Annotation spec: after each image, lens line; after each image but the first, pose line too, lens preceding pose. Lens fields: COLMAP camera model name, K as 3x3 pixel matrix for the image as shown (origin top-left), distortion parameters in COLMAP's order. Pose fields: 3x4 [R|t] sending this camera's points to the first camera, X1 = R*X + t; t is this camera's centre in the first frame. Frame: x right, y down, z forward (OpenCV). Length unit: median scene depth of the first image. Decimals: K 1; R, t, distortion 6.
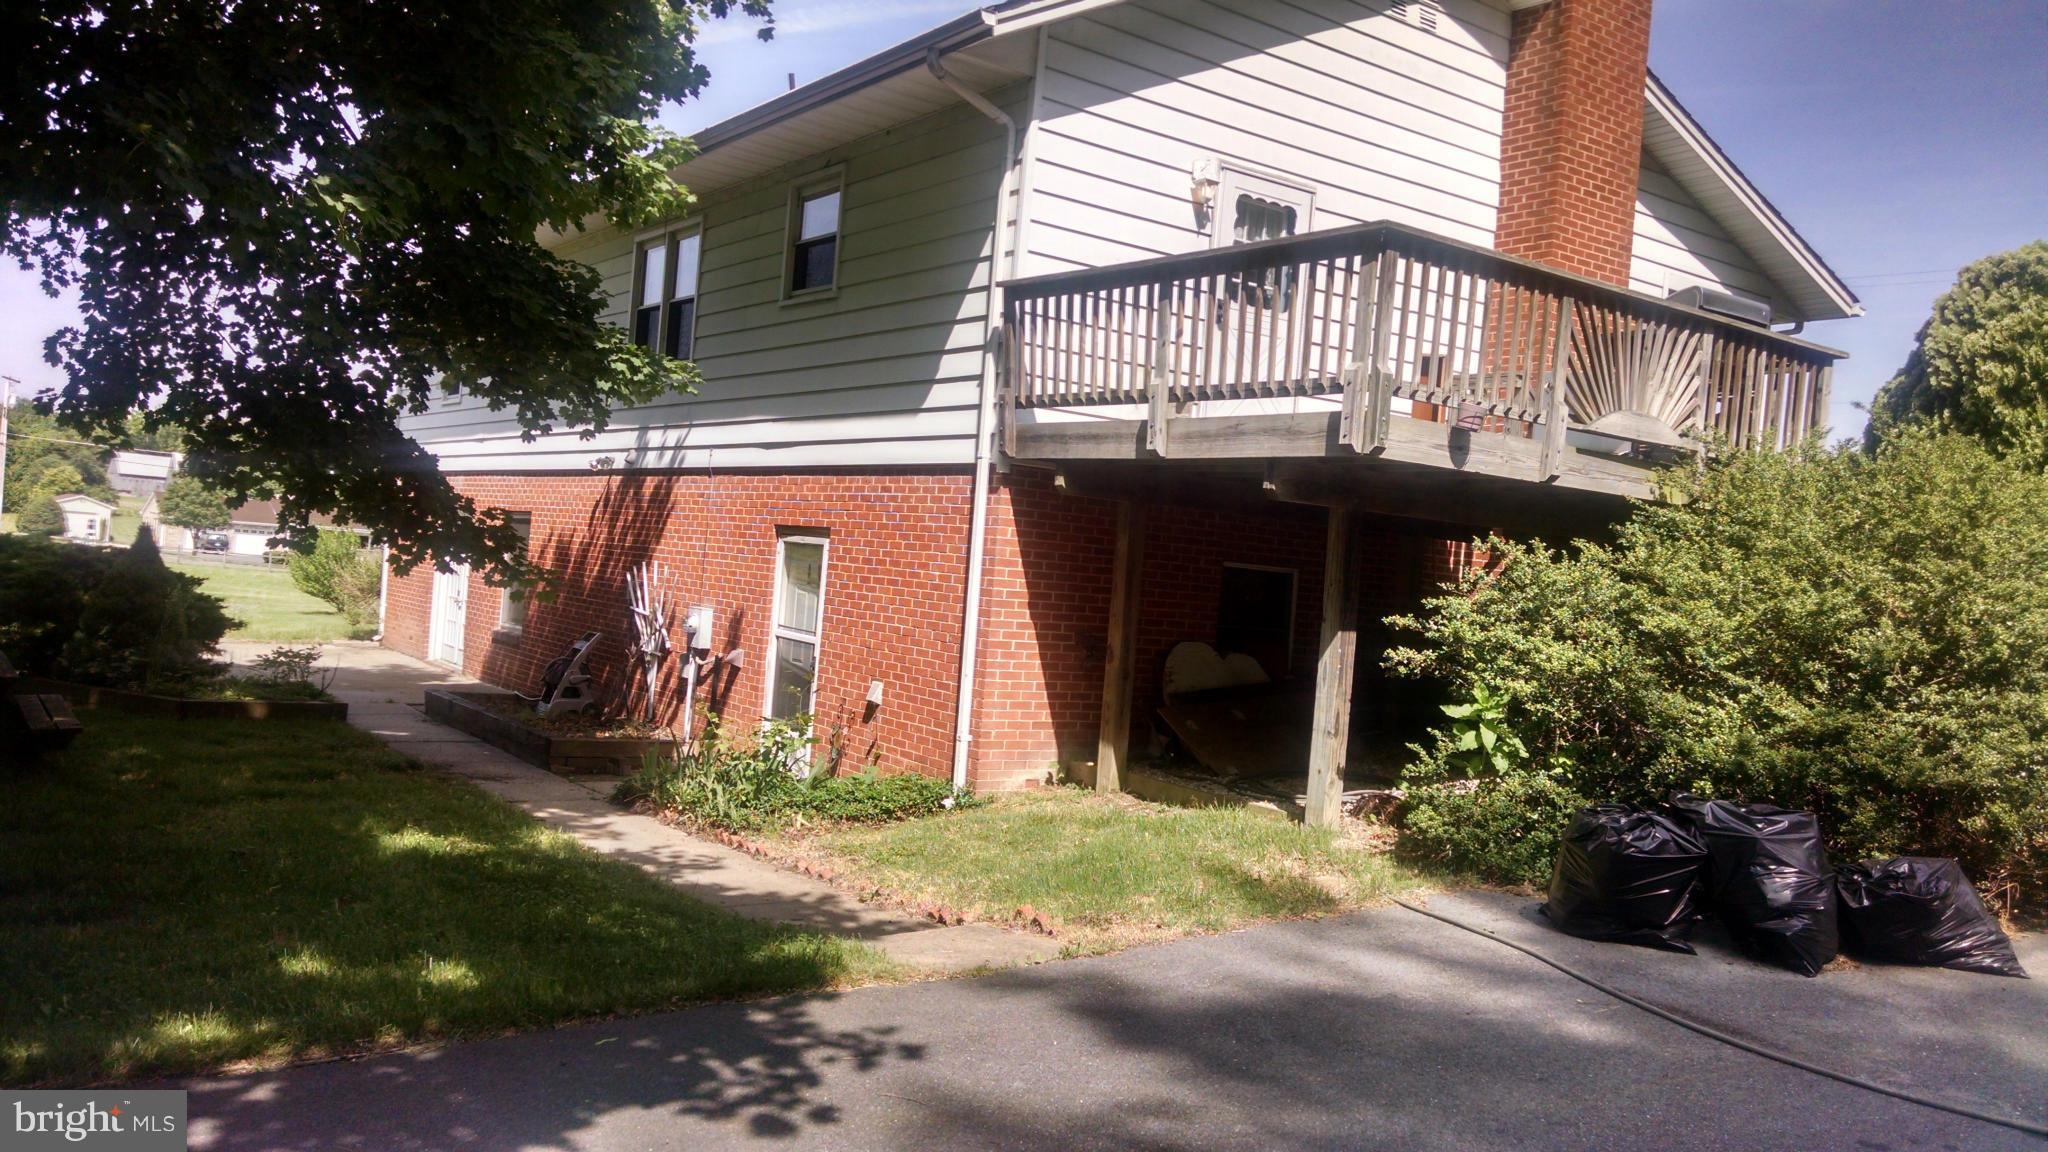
lens RADIAL K [[1569.9, 0, 1028.5], [0, 1569.9, 567.3], [0, 0, 1]] dist [0.004620, -0.056686]
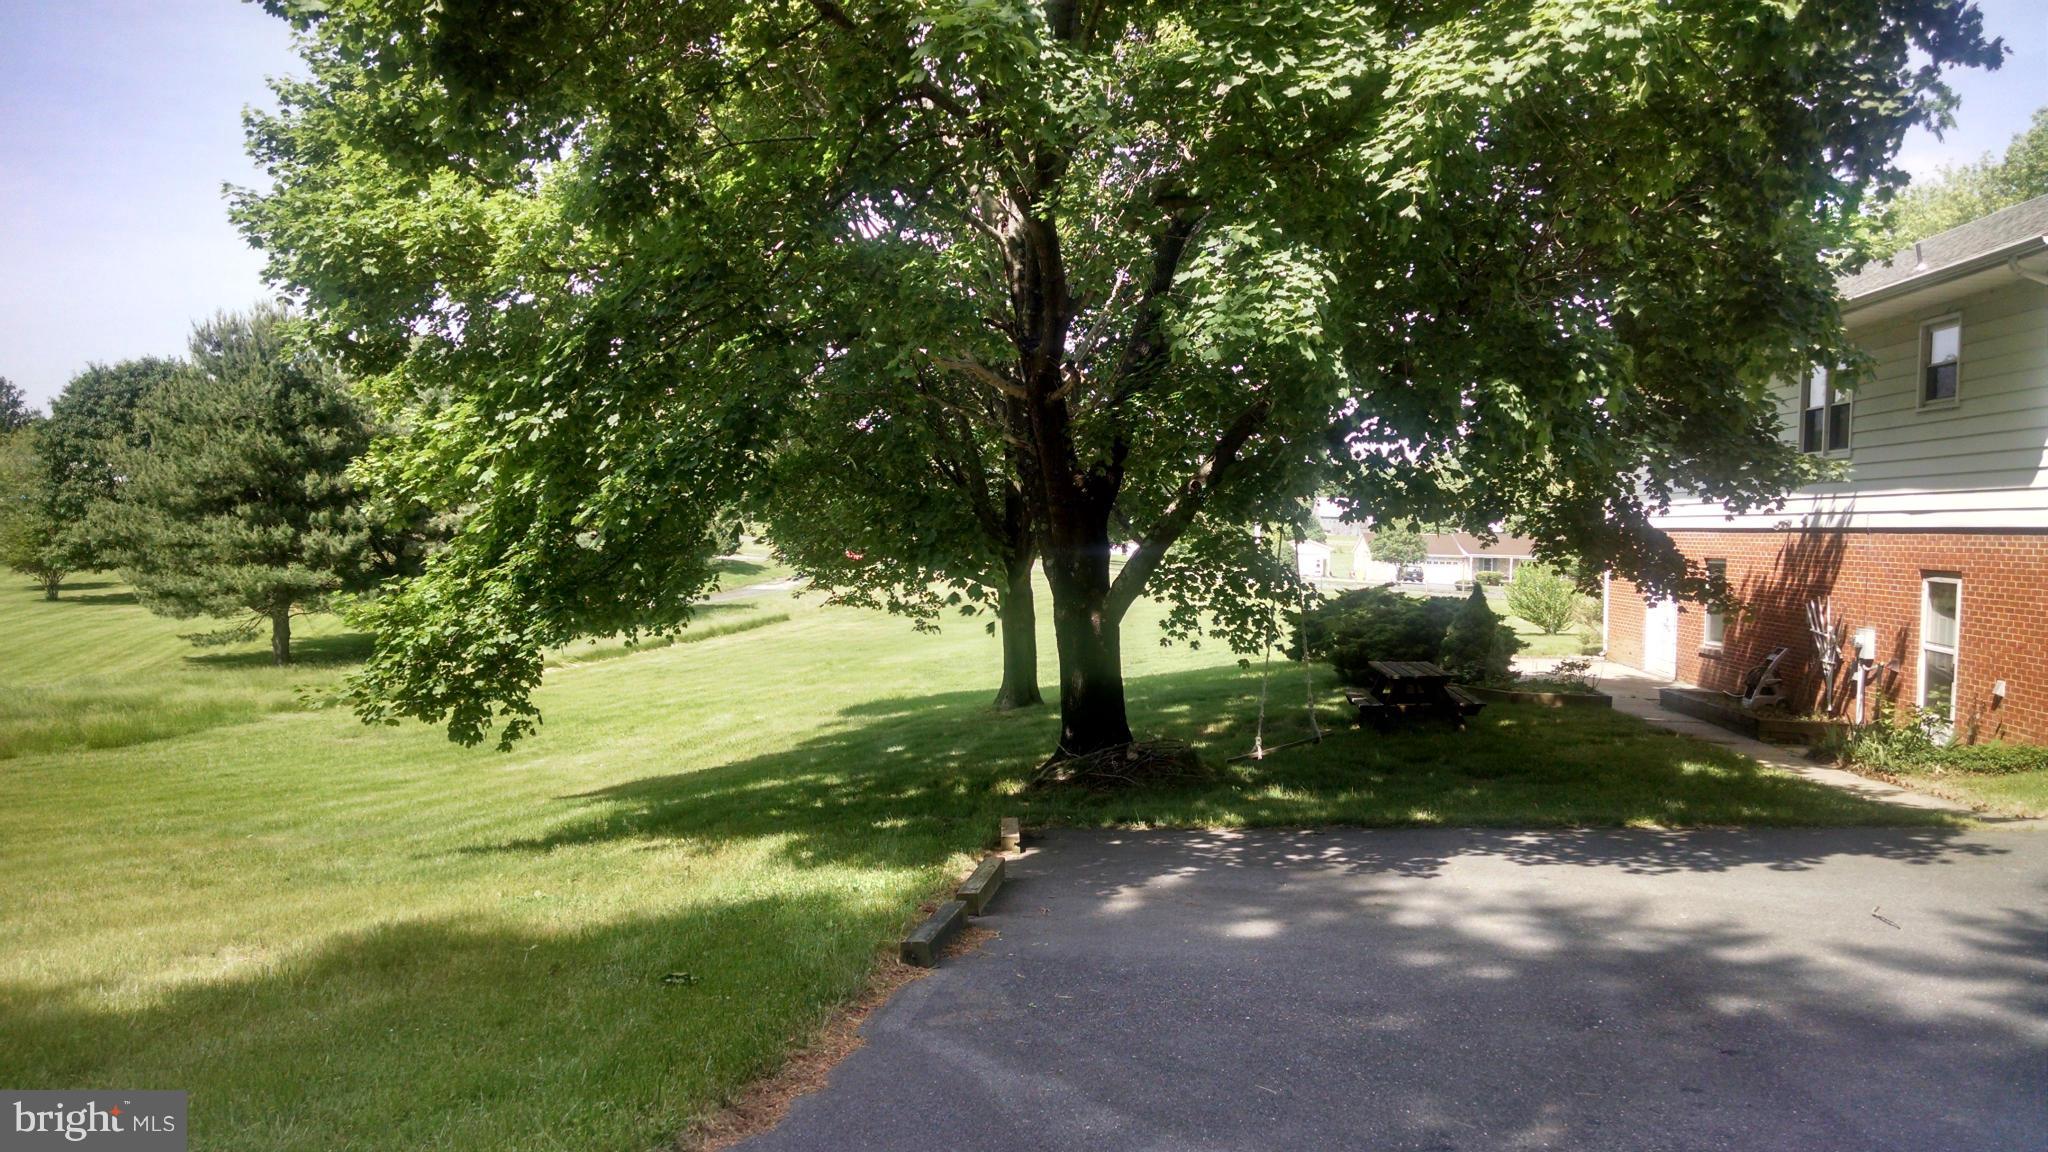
lens RADIAL K [[1569.9, 0, 1028.5], [0, 1569.9, 567.3], [0, 0, 1]] dist [0.004620, -0.056686]
pose [[0.762261, -0.040905, -0.645976, 0.133072], [0.033776, 0.999155, -0.023413, -0.023479], [0.646388, -0.003972, 0.762999, -0.576241]]
